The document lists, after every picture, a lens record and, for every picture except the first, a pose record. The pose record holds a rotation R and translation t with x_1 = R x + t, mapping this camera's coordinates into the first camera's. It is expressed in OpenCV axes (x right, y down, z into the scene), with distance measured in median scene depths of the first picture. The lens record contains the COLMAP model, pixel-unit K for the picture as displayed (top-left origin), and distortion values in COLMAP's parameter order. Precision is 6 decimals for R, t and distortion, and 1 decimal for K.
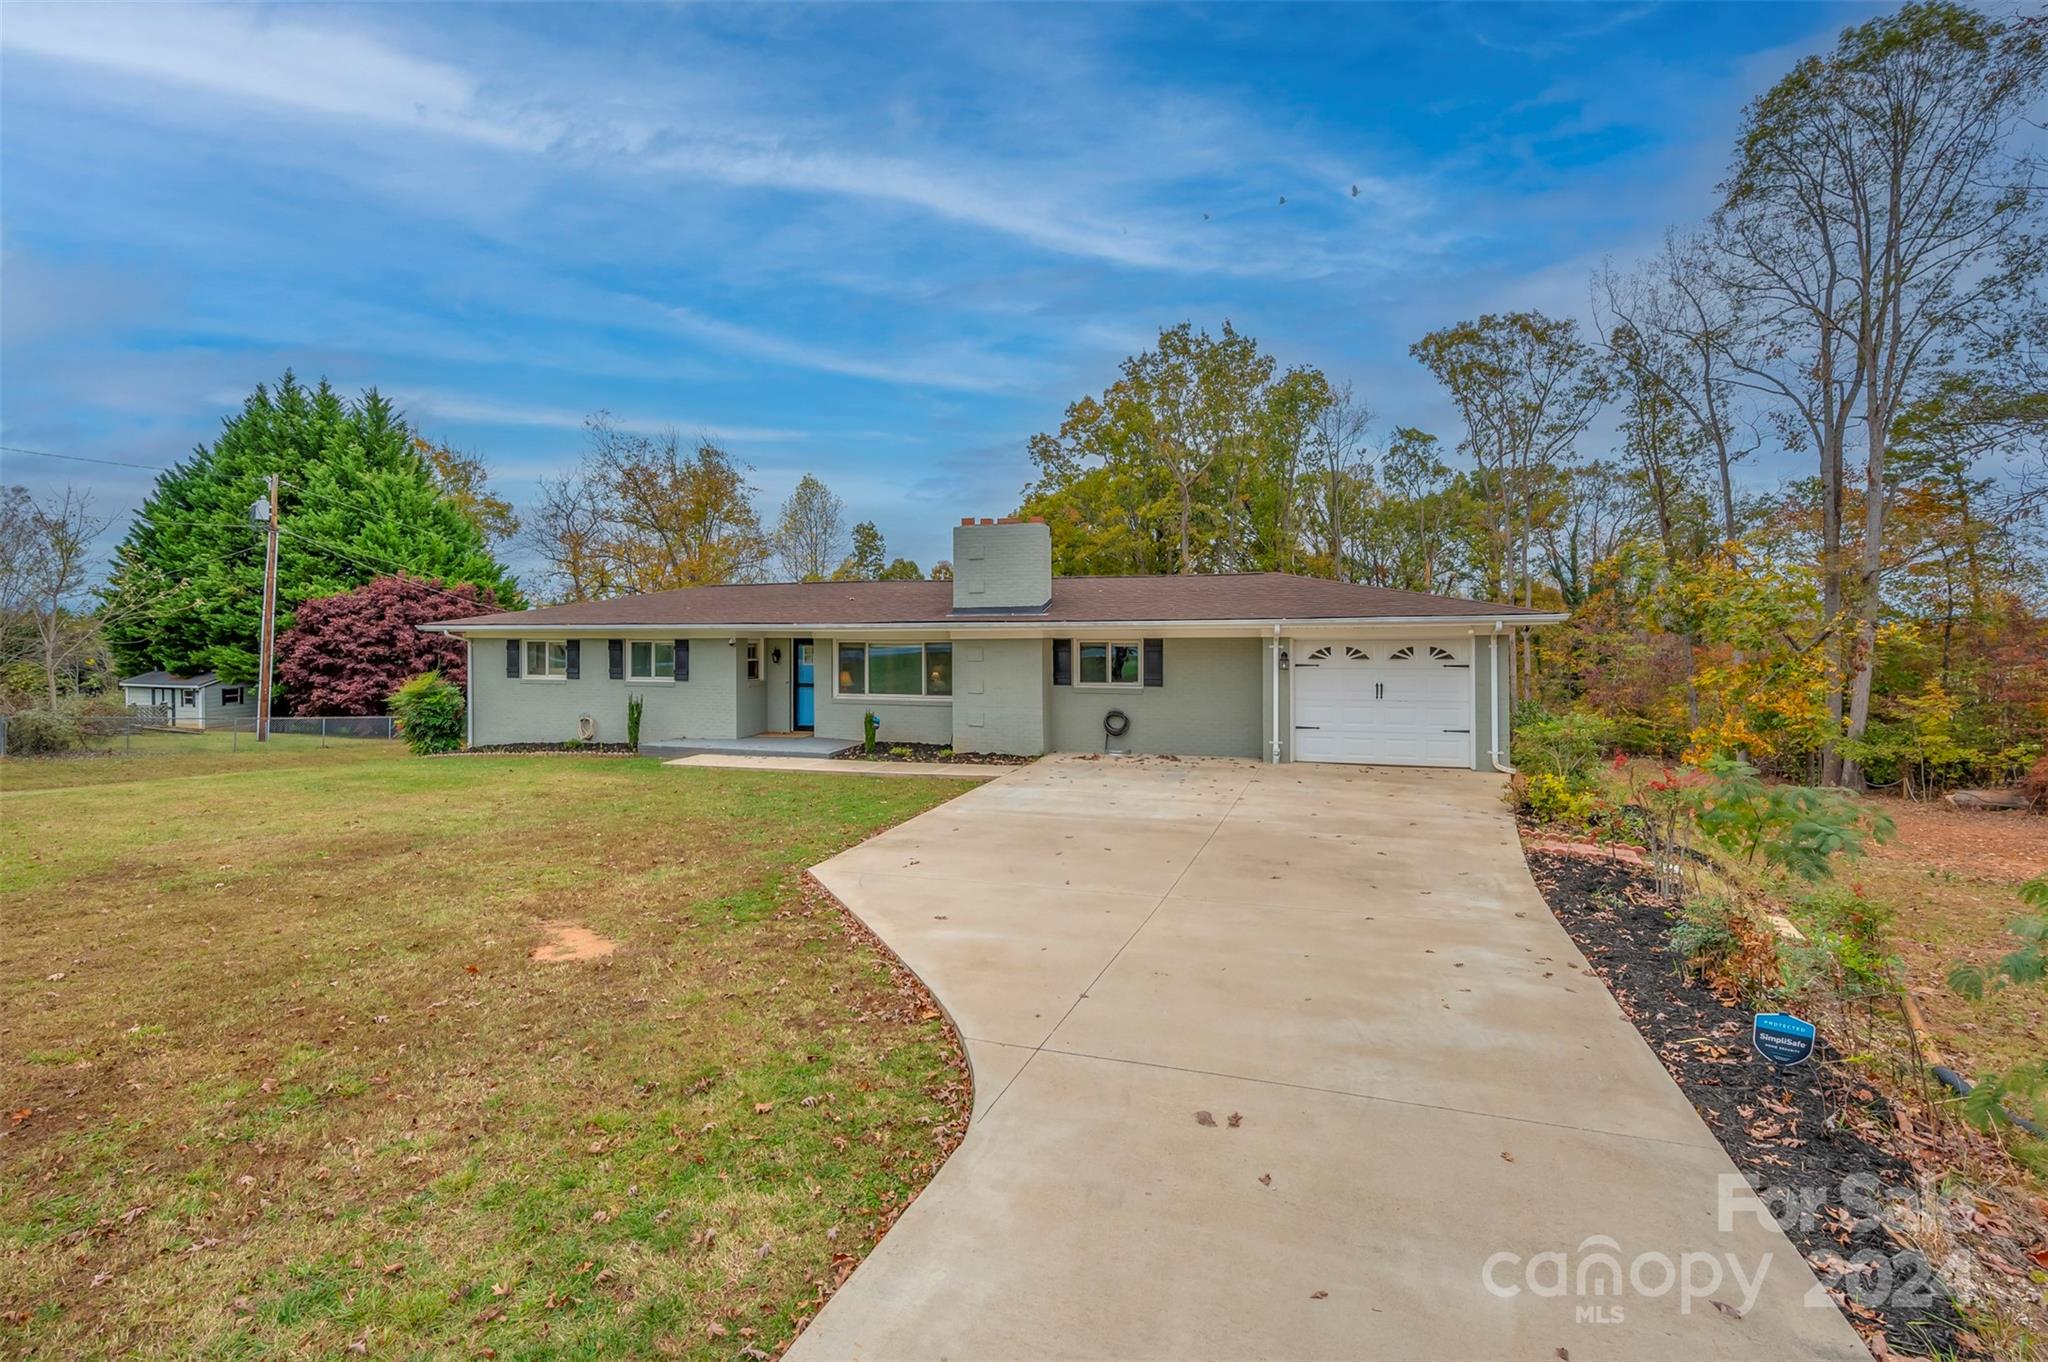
lens RADIAL K [[923.3, 0, 987.6], [0, 923.3, 642.2], [0, 0, 1]] dist [0.007364, -0.001541]
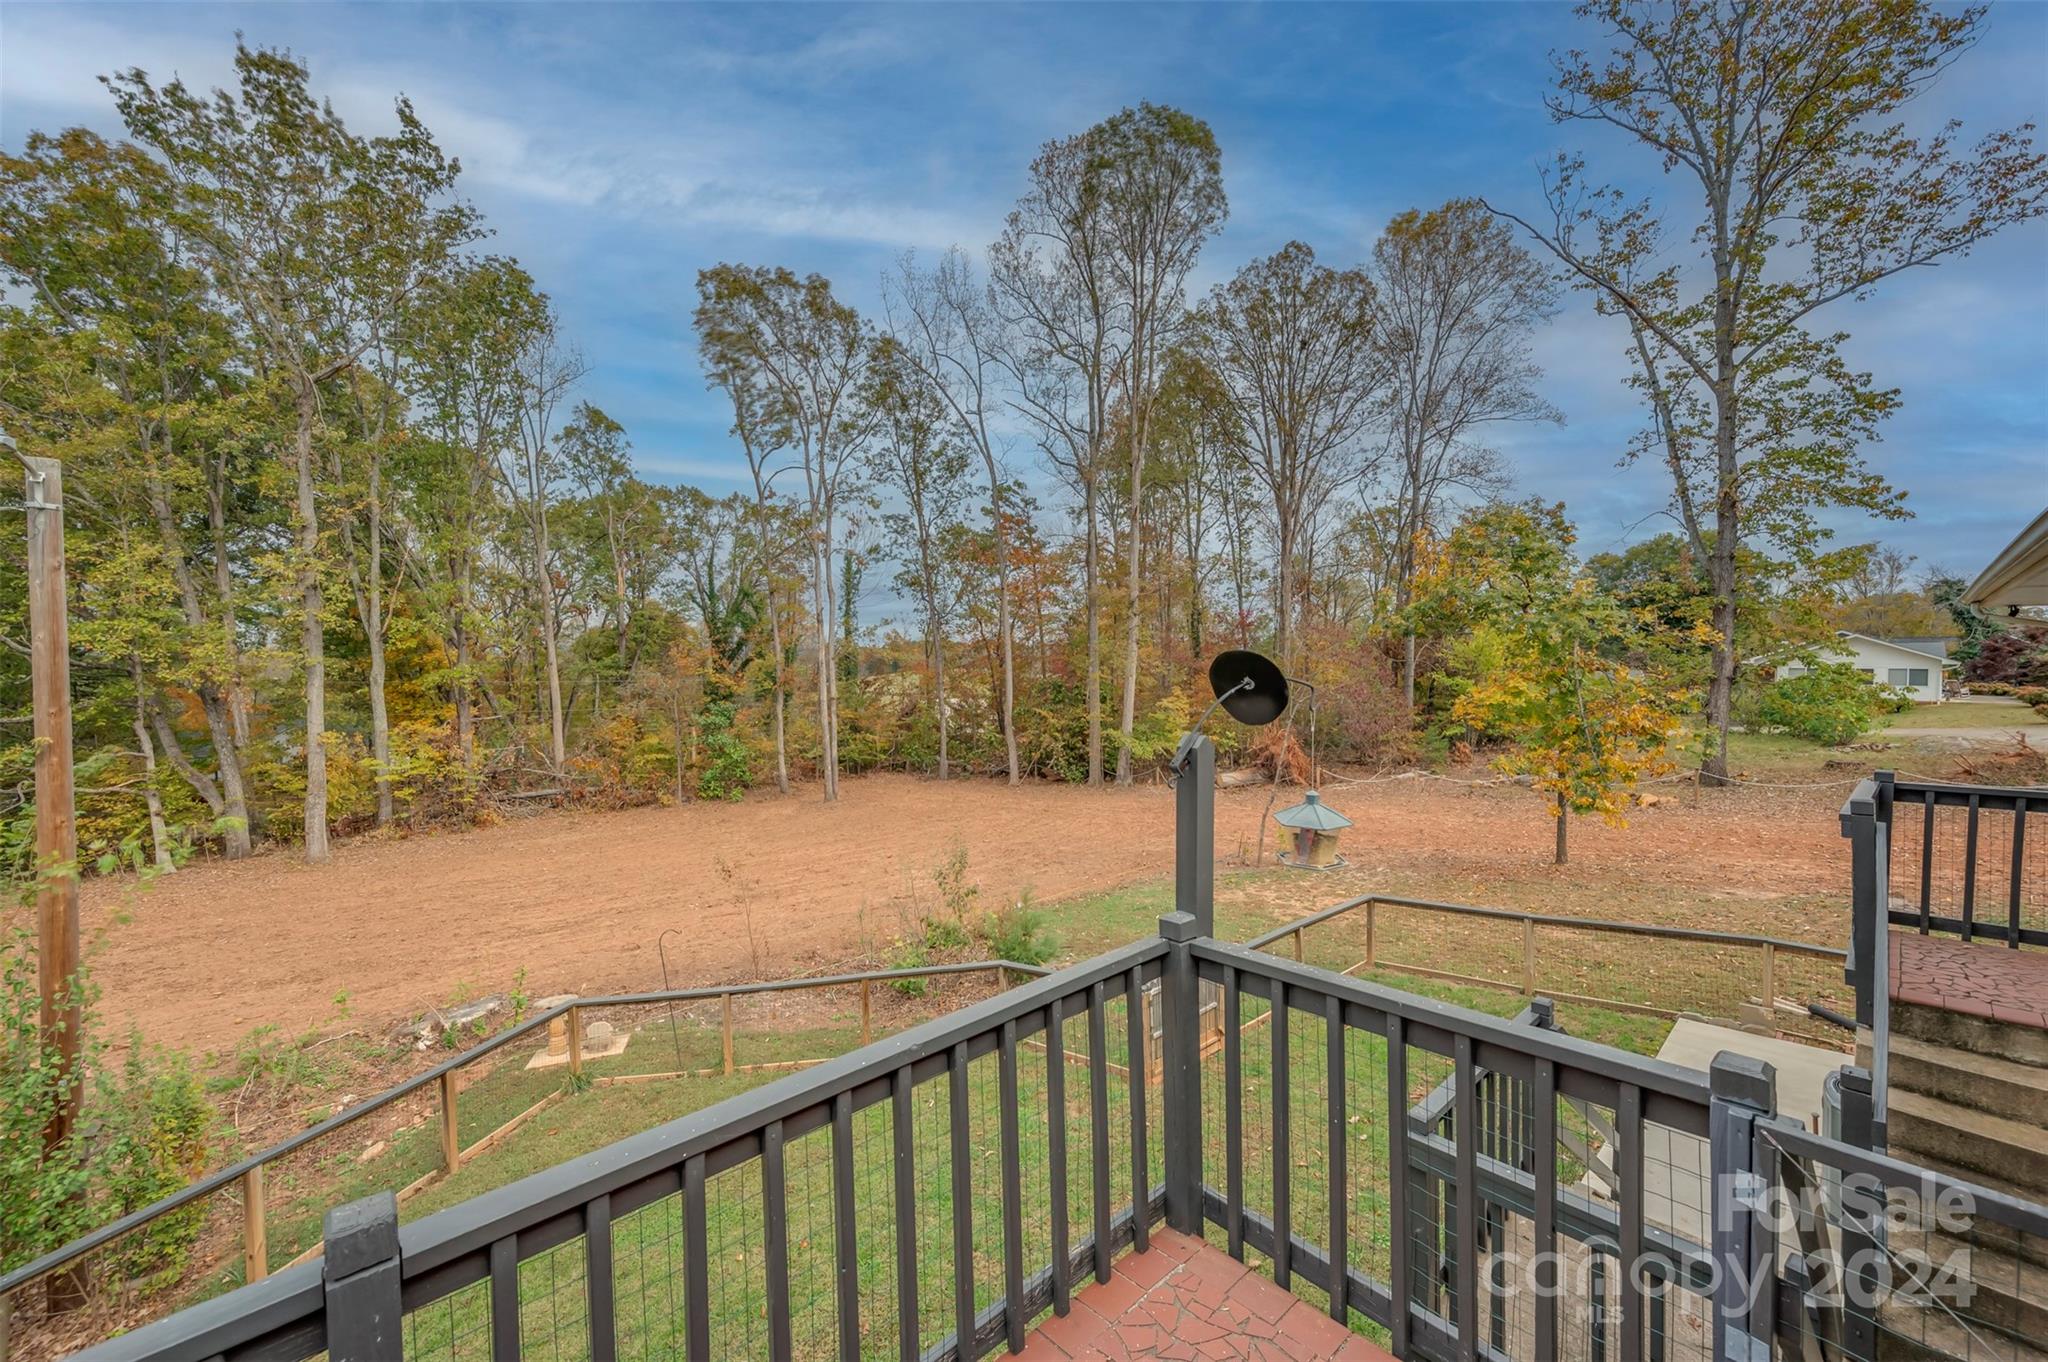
lens RADIAL K [[806.9, 0, 1018.5], [0, 806.9, 678.2], [0, 0, 1]] dist [0.006022, -0.000628]
pose [[0.469128, -0.028515, 0.882670, -0.014426], [0.021571, 0.999550, 0.020826, 0.003494], [-0.882867, 0.009270, 0.469532, 0.617903]]
